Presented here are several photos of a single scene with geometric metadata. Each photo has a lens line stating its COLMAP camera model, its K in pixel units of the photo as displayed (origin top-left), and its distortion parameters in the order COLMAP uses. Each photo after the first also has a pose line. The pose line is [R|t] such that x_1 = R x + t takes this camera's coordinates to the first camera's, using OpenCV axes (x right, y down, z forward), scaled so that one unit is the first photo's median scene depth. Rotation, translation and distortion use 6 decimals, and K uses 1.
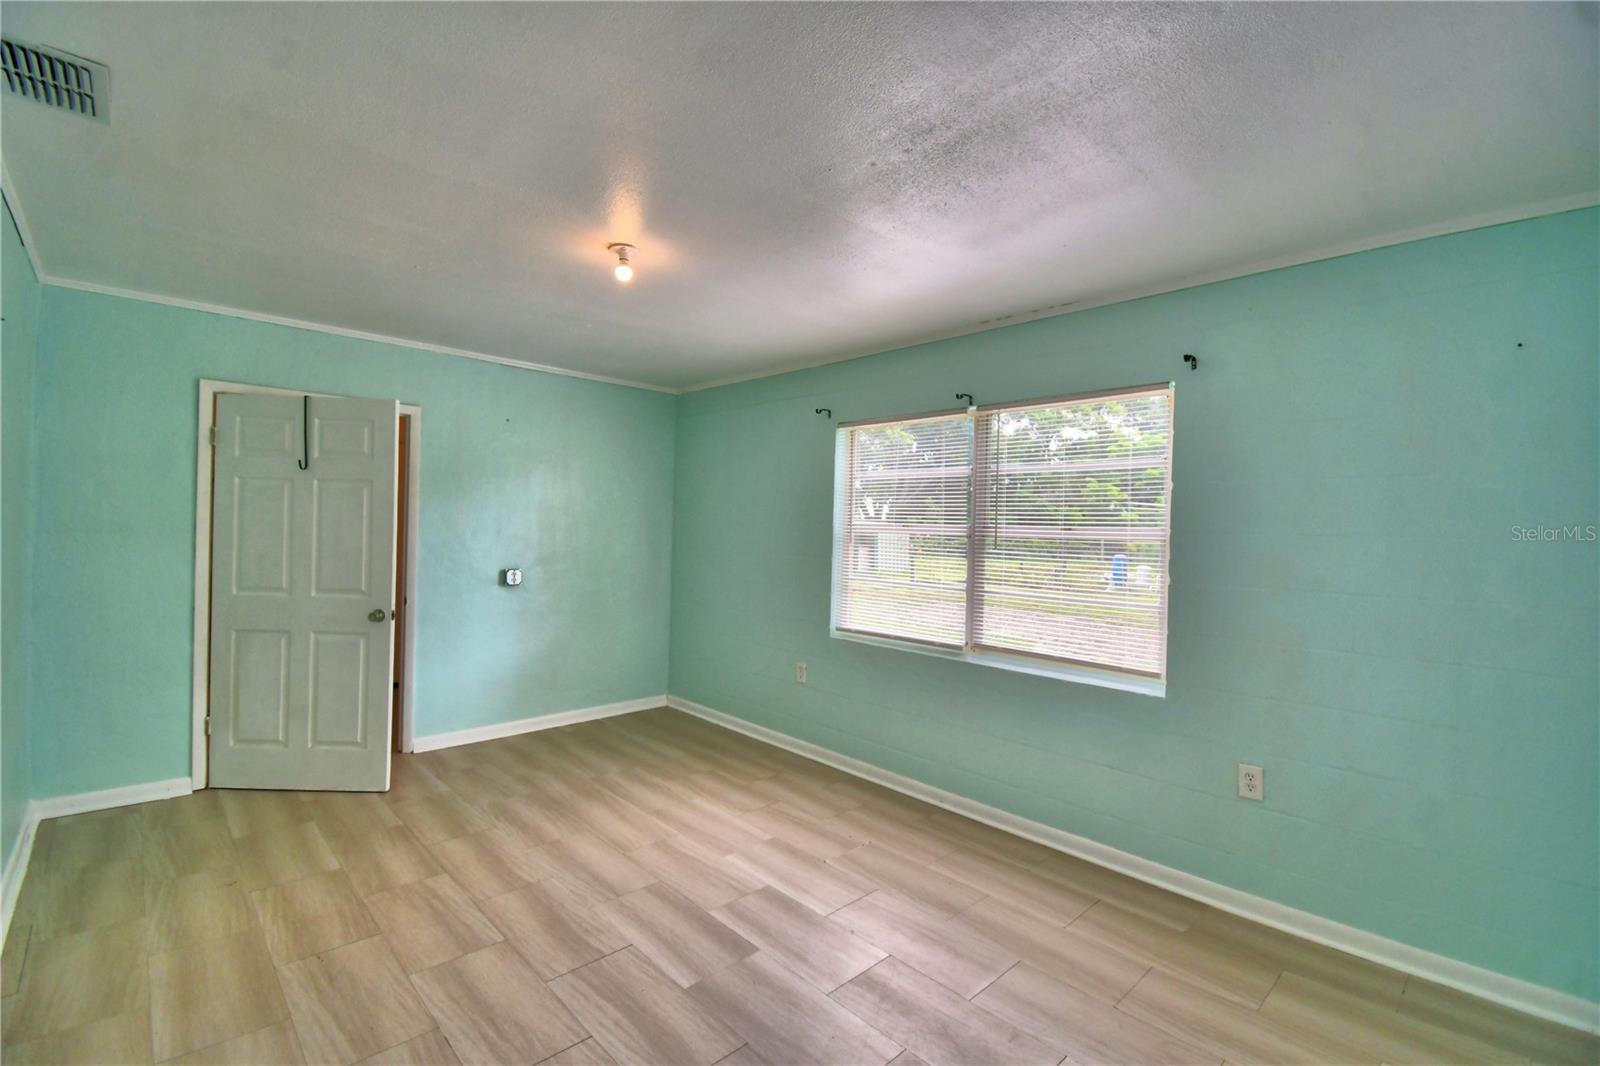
lens RADIAL K [[712.0, 0, 798.4], [0, 712.0, 531.8], [0, 0, 1]] dist [0.010931, -0.018633]
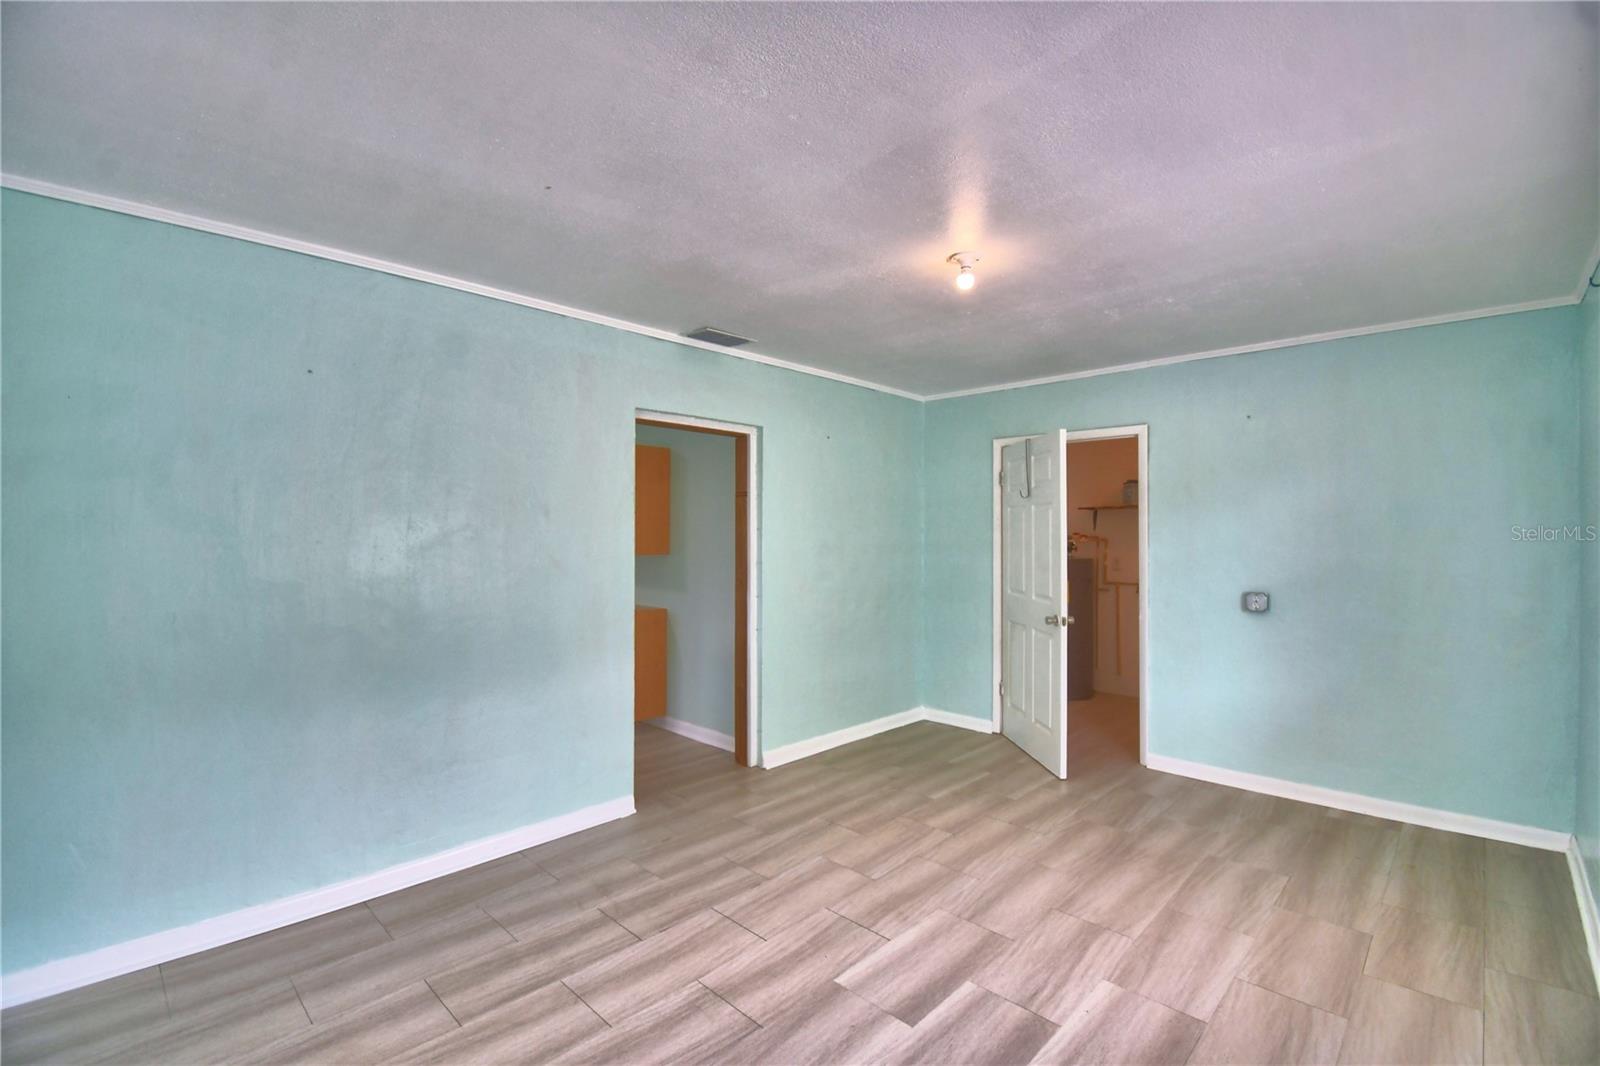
lens RADIAL K [[712.0, 0, 794.8], [0, 712.0, 534.3], [0, 0, 1]] dist [0.010931, -0.018633]
pose [[0.024813, -0.025627, -0.999364, 0.623194], [-0.007591, 0.999638, -0.025823, 0.014516], [0.999663, 0.008227, 0.024610, 0.638508]]
